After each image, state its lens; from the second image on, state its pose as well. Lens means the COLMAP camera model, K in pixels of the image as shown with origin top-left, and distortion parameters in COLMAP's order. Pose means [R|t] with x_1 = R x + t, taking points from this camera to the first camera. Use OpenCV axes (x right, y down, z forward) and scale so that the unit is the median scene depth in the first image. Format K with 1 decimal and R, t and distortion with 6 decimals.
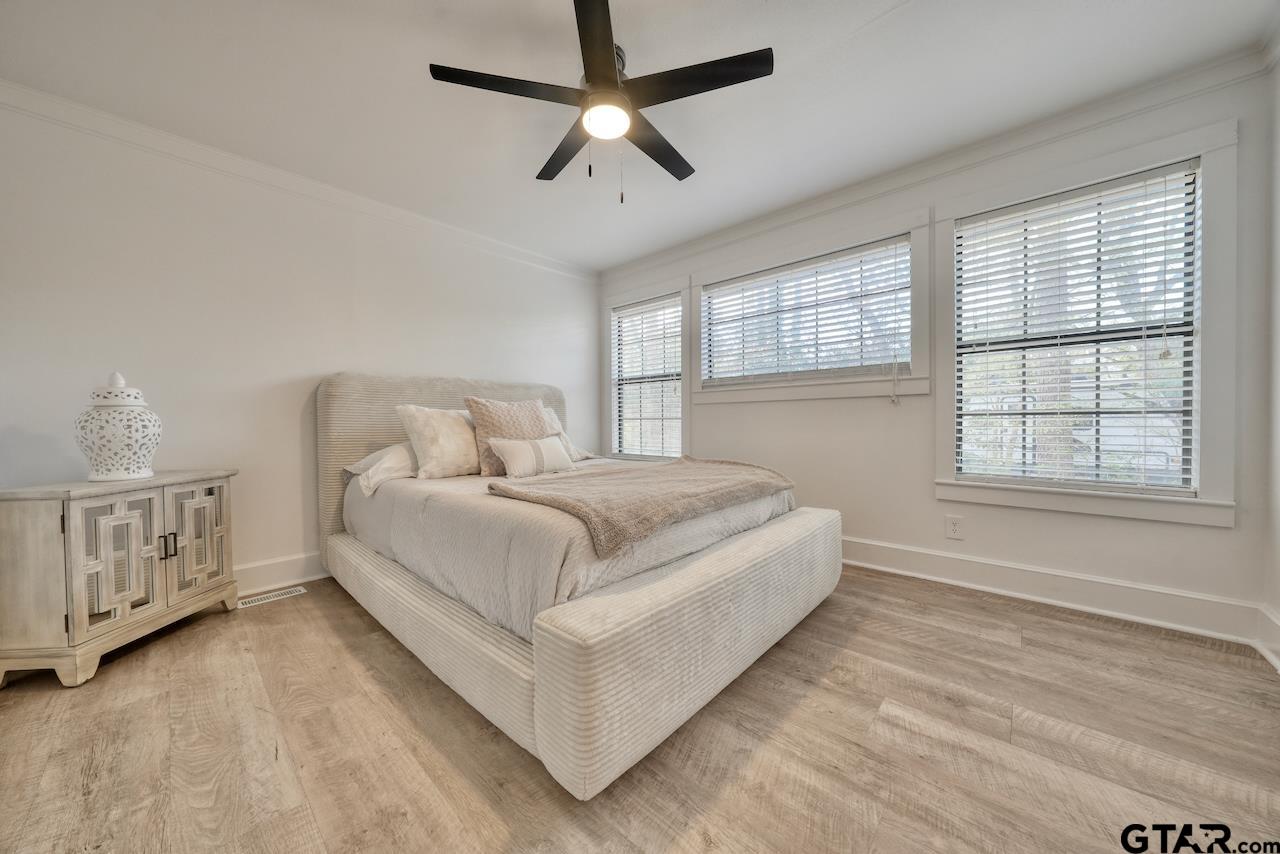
lens RADIAL K [[433.2, 0, 642.8], [0, 433.2, 426.6], [0, 0, 1]] dist [0.000102, 0.000259]
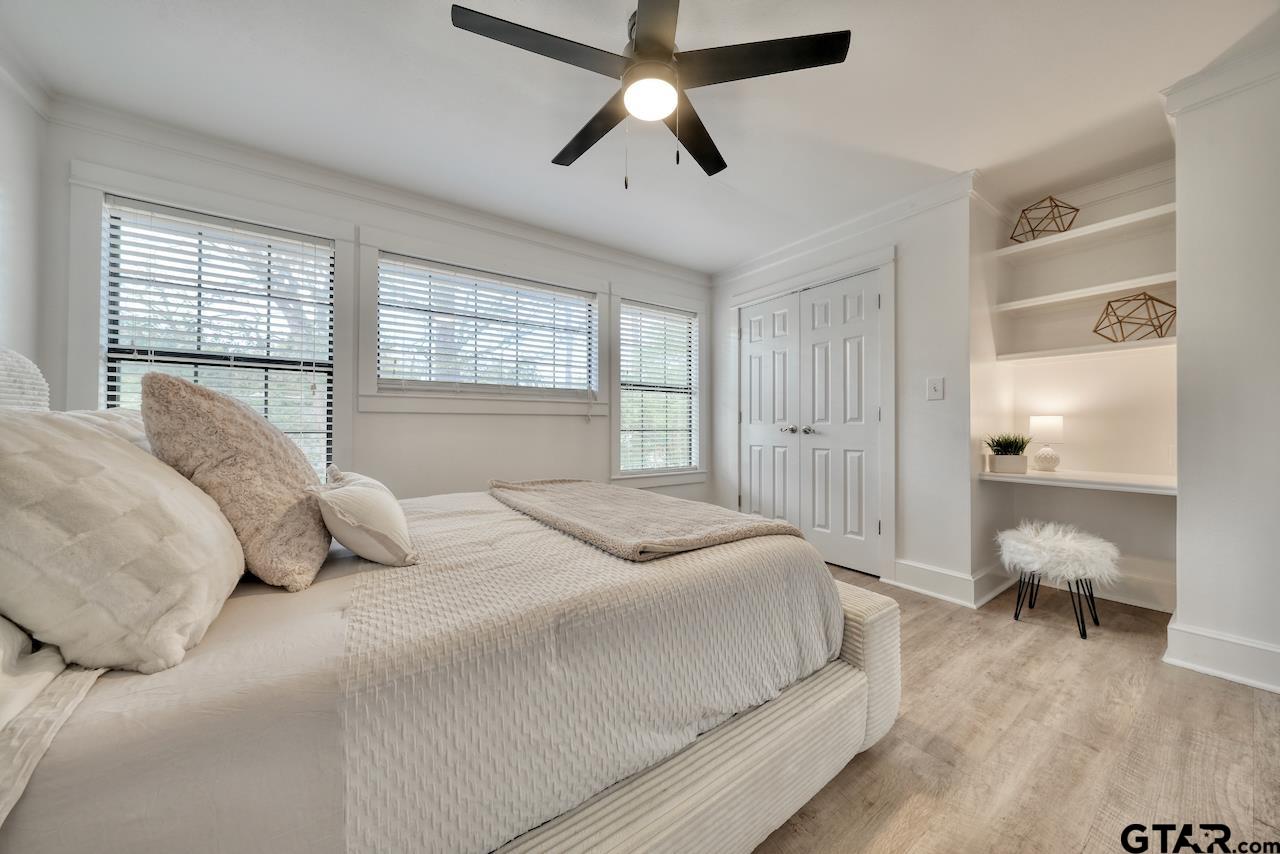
lens RADIAL K [[433.2, 0, 642.8], [0, 433.2, 426.6], [0, 0, 1]] dist [0.000102, 0.000259]
pose [[0.221580, 0.022007, 0.974894, -0.639374], [0.021926, 0.999380, -0.027543, 0.000600], [-0.974896, 0.027478, 0.220961, 0.573751]]
